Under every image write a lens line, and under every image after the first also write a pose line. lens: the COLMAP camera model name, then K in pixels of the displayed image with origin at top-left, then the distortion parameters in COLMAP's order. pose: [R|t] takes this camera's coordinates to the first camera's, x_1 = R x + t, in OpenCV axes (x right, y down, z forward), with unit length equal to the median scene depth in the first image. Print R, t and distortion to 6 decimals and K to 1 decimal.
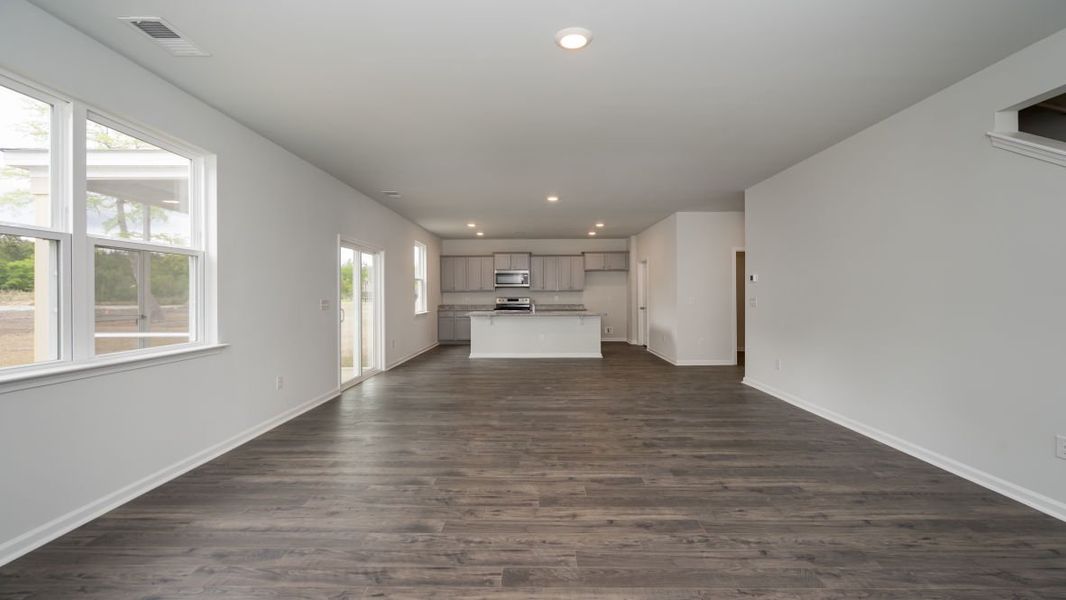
lens RADIAL K [[483.9, 0, 535.0], [0, 483.9, 299.4], [0, 0, 1]] dist [-0.001713, 0.000025]
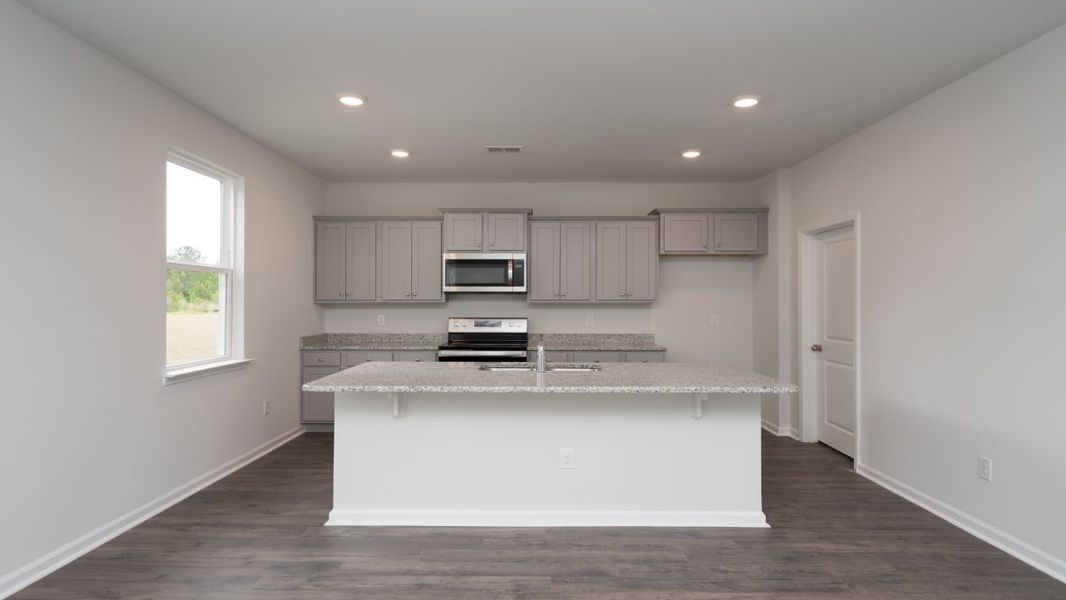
lens RADIAL K [[607.7, 0, 533.0], [0, 607.7, 300.0], [0, 0, 1]] dist [-0.000948, -0.000010]
pose [[0.999988, 0.004933, 0.000143, -0.006358], [-0.004930, 0.999880, -0.014682, -0.012013], [-0.000216, 0.014681, 0.999892, 0.476589]]
